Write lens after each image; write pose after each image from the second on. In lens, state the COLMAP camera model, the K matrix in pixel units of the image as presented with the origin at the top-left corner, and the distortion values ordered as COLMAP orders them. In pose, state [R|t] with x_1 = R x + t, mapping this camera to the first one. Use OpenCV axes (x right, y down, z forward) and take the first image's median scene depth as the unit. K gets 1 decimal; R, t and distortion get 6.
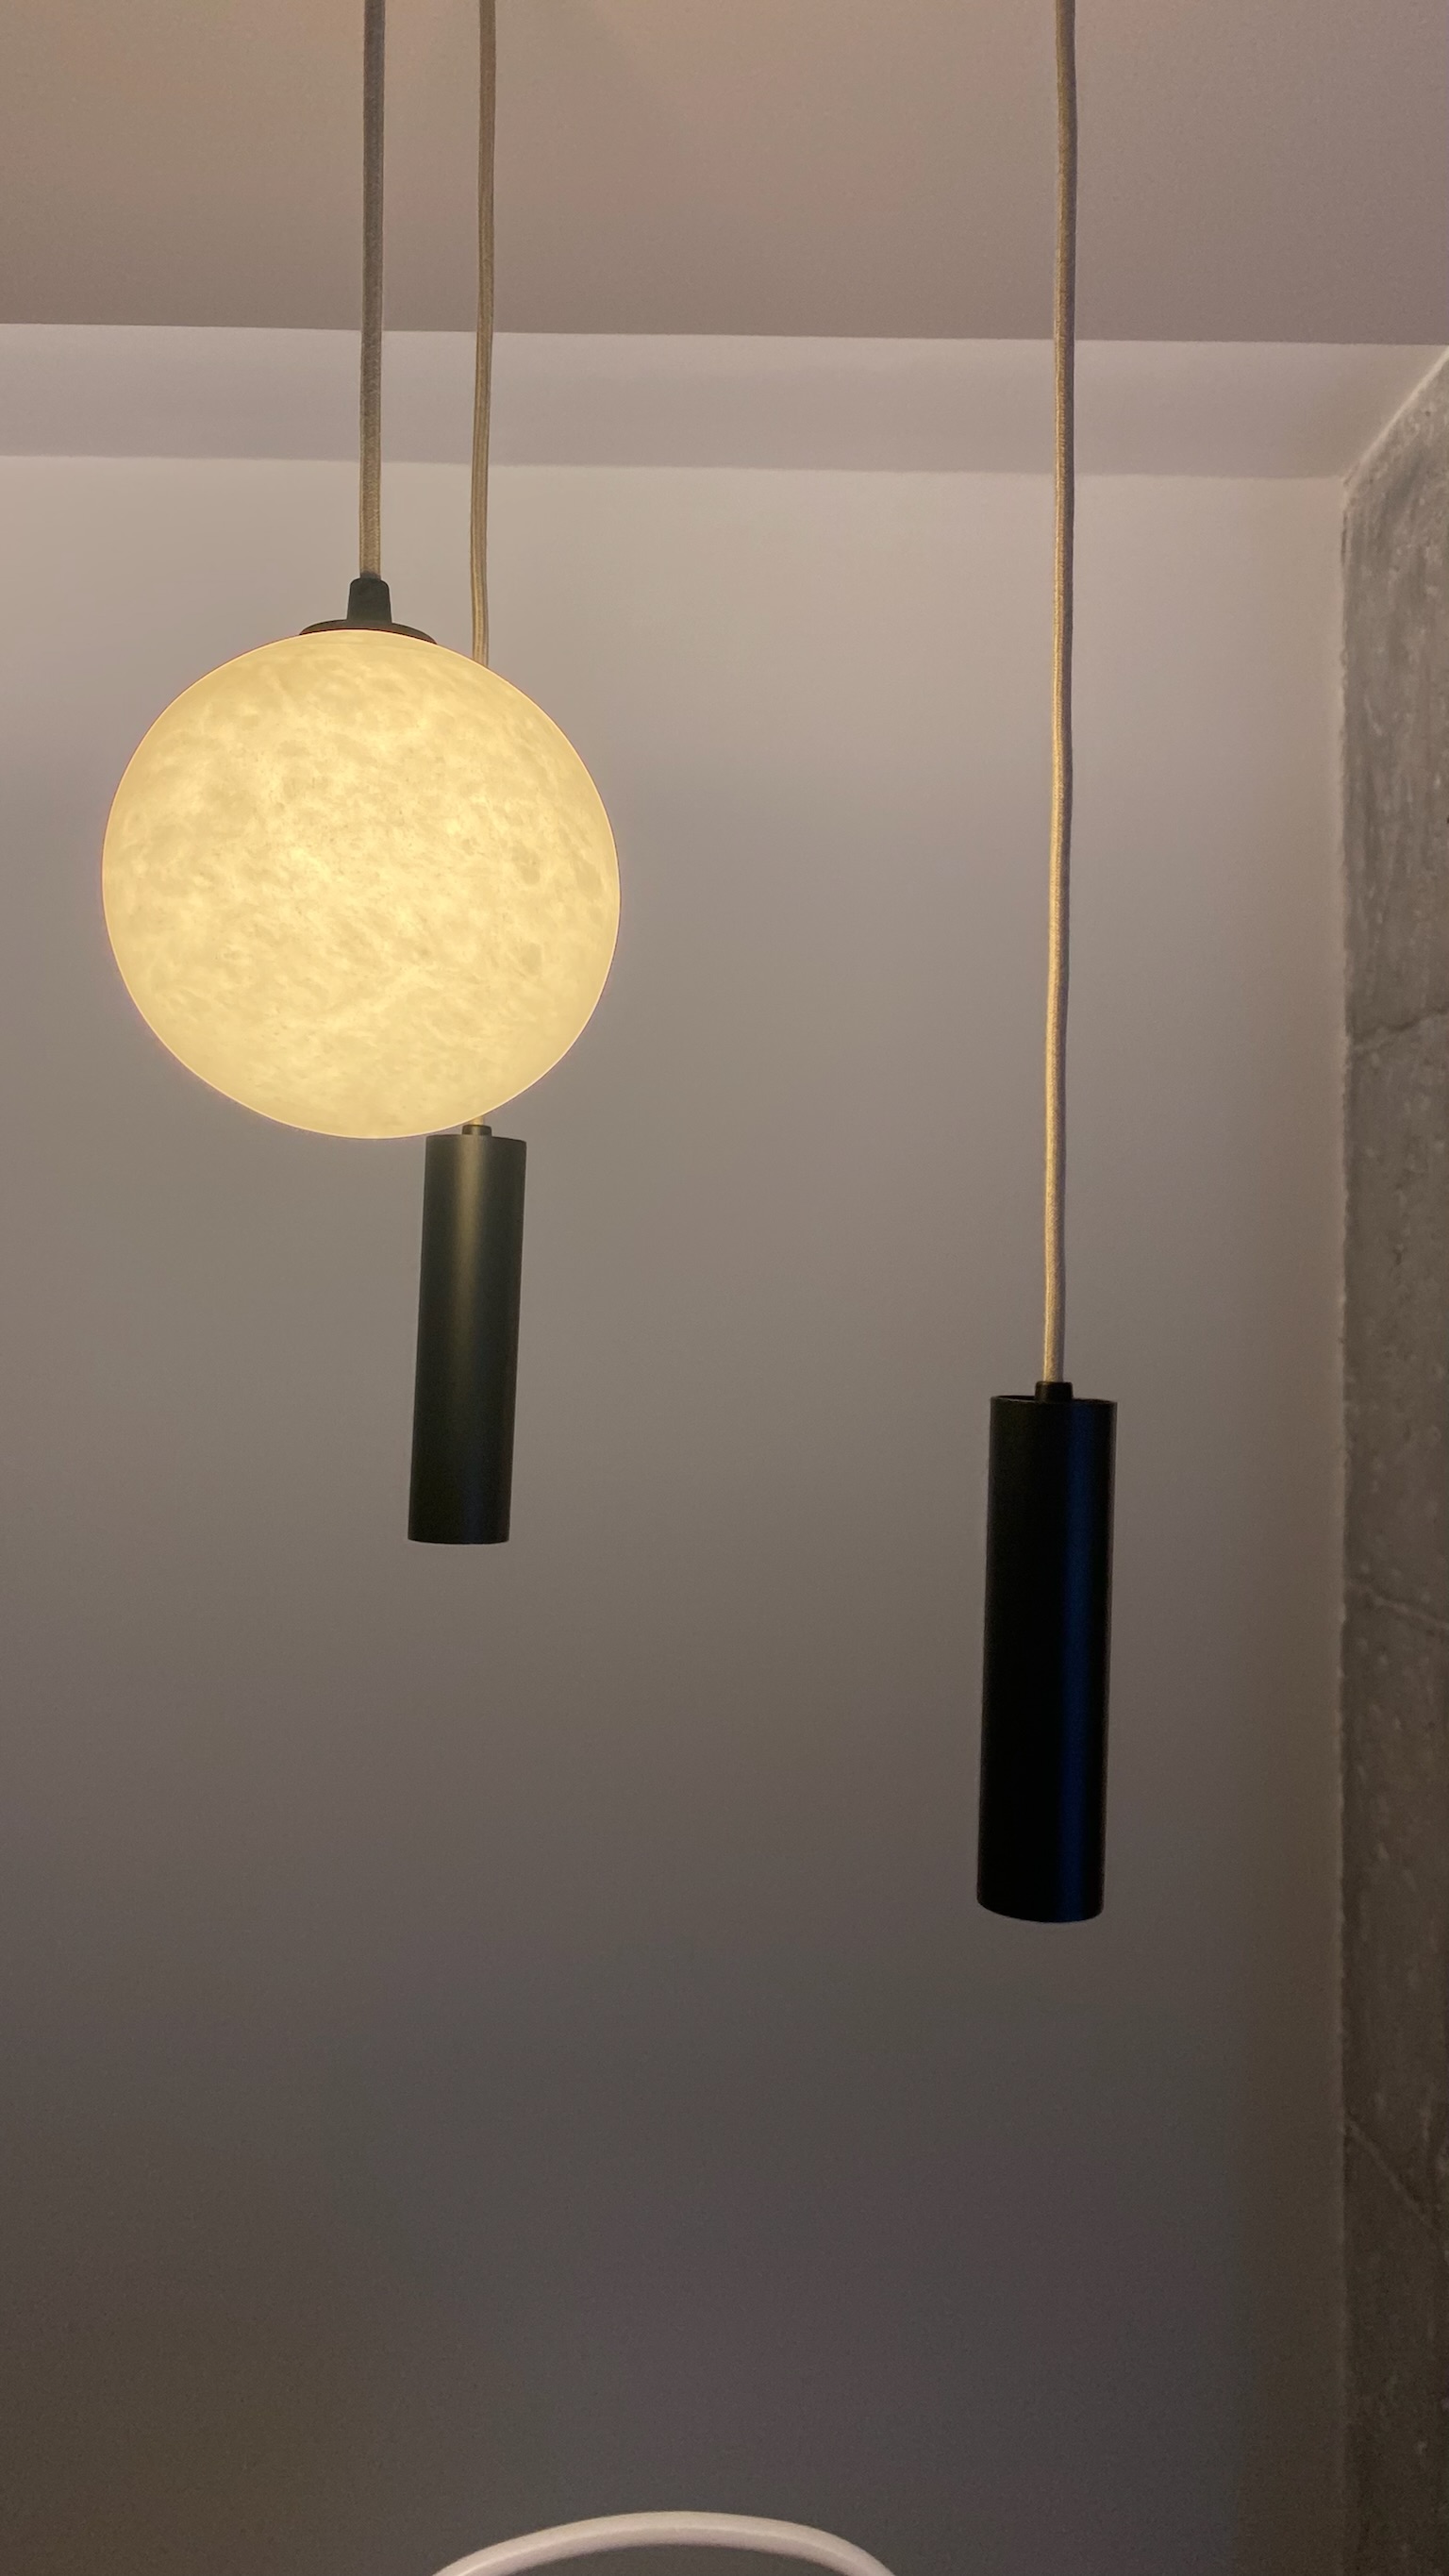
lens RADIAL K [[1932.4, 0, 721.5], [0, 1932.4, 1311.2], [0, 0, 1]] dist [-0.018325, -0.015645]
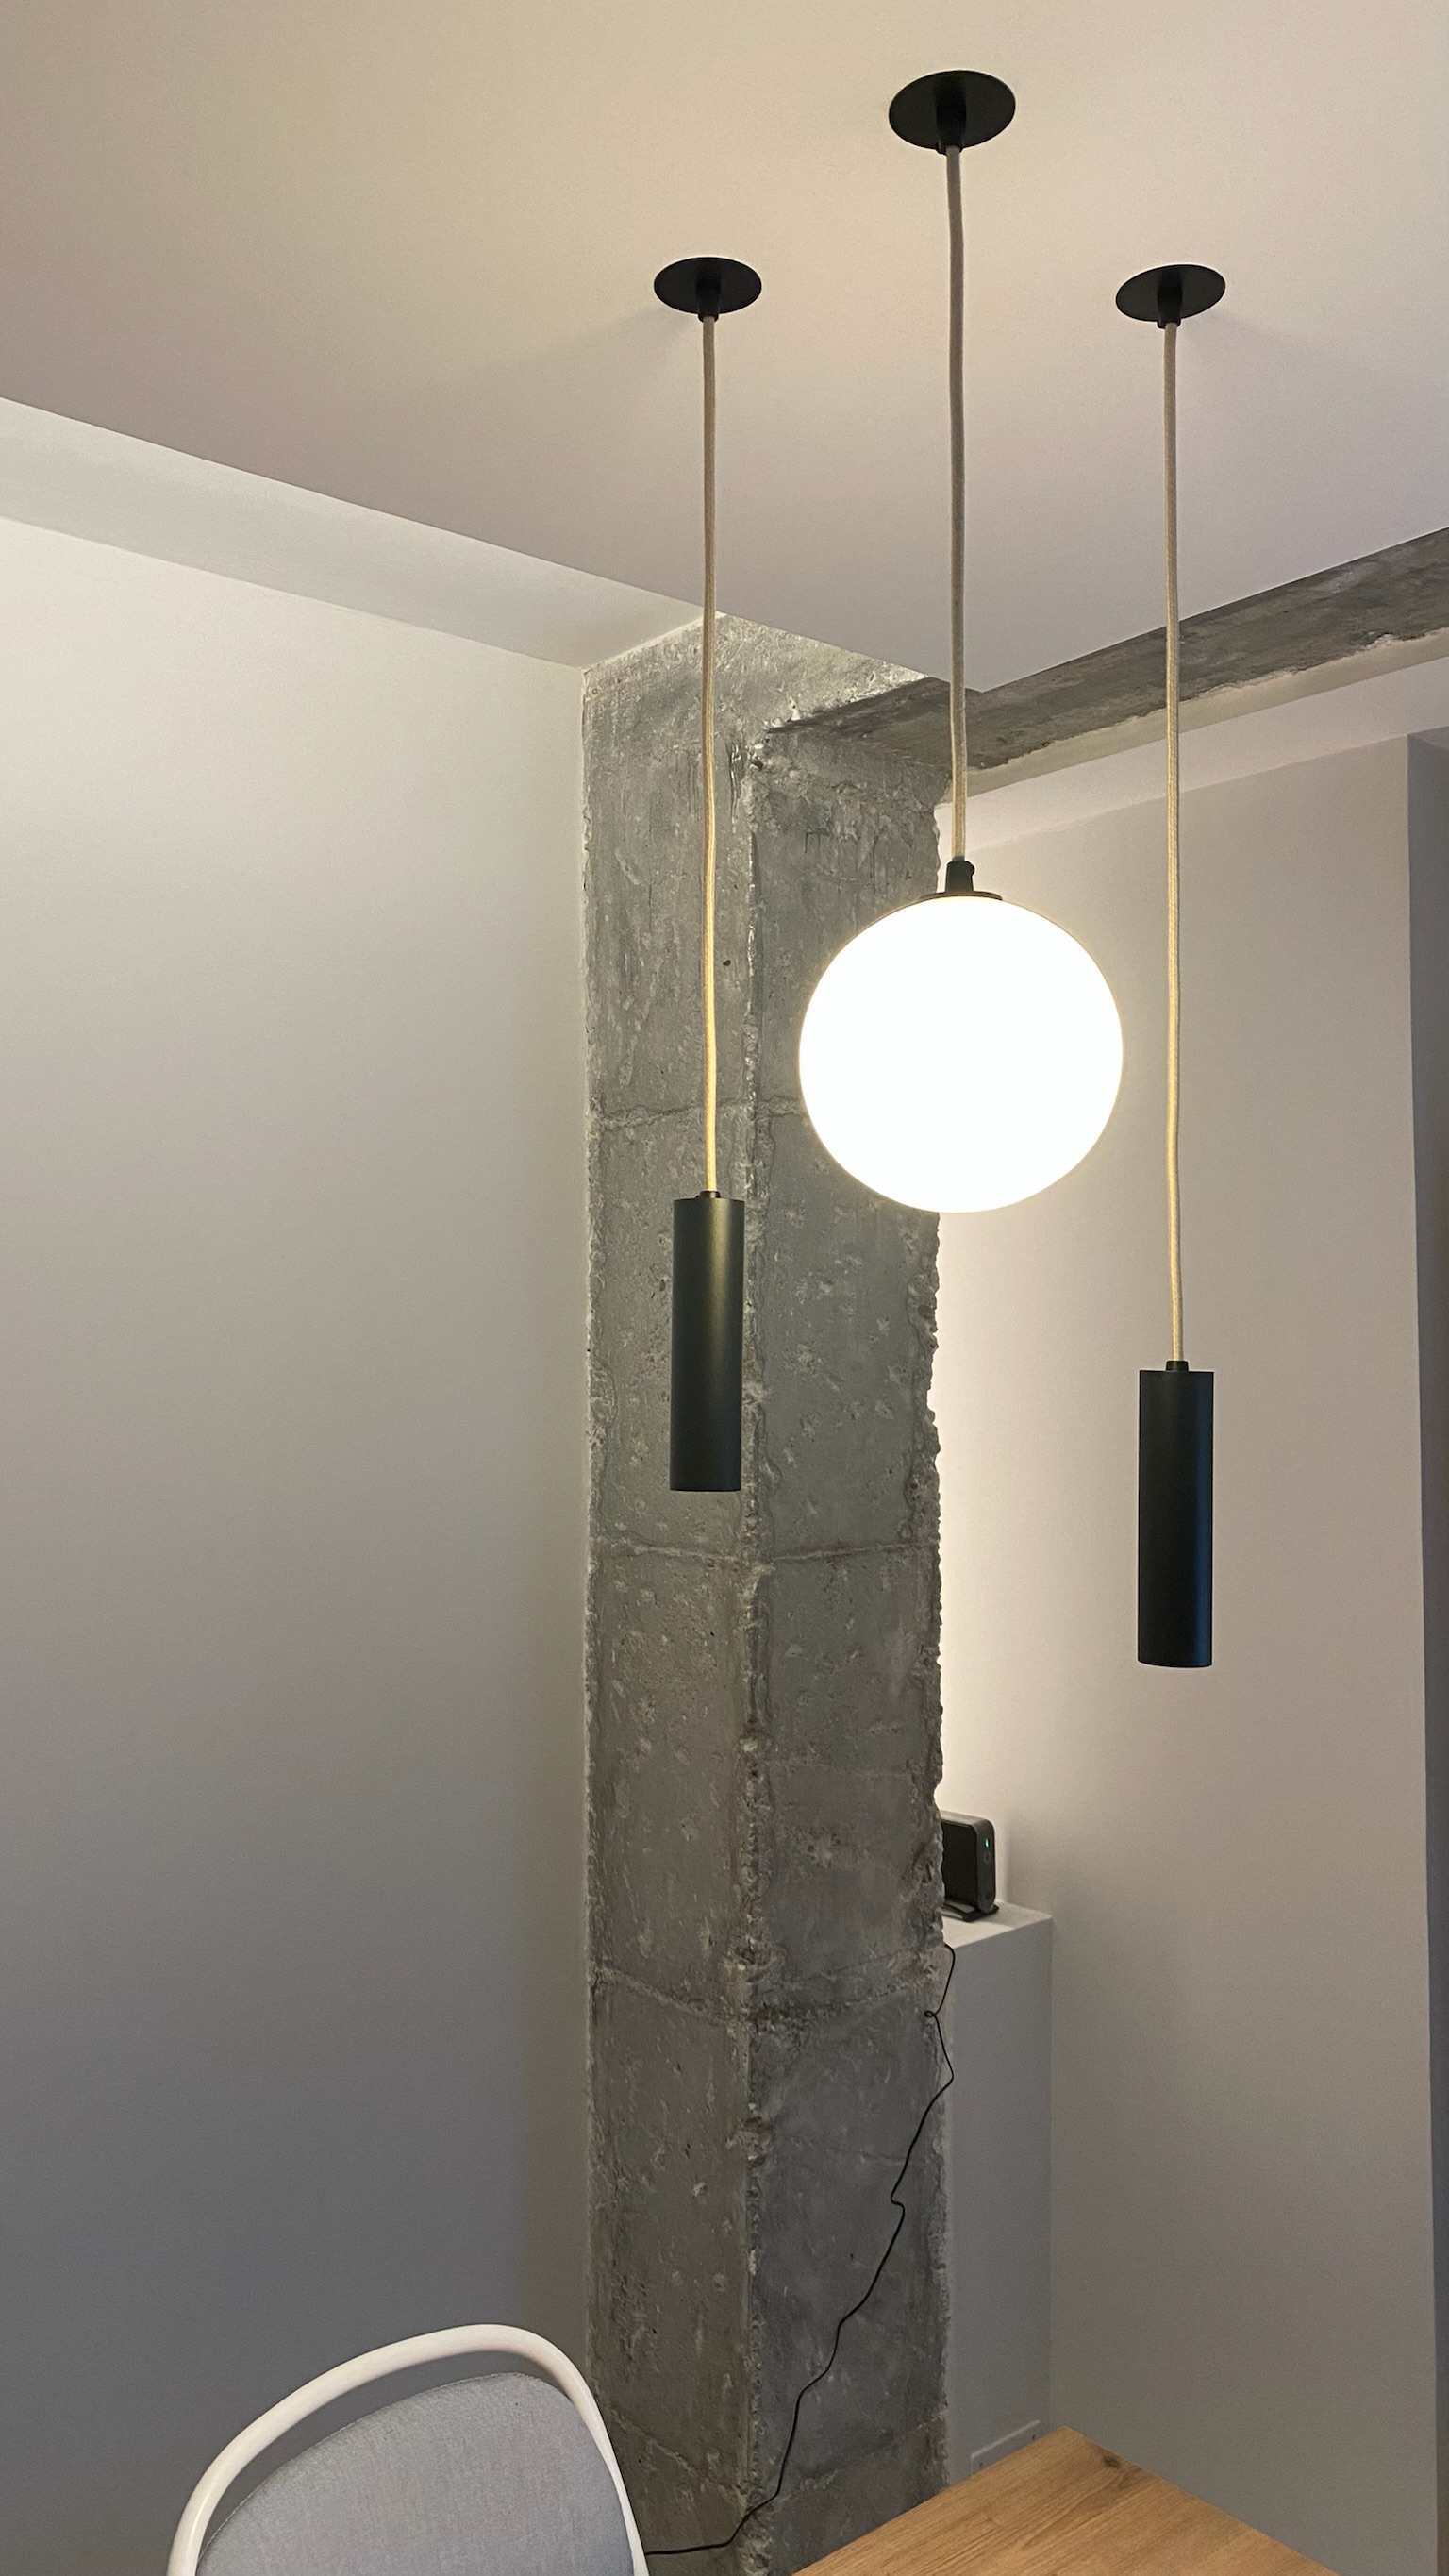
lens RADIAL K [[1932.4, 0, 711.6], [0, 1932.4, 1303.8], [0, 0, 1]] dist [-0.018325, -0.015645]
pose [[0.760017, 0.005351, 0.649881, -0.450885], [0.004604, 0.999897, -0.013617, 0.002252], [-0.649887, 0.013341, 0.759914, -0.021736]]
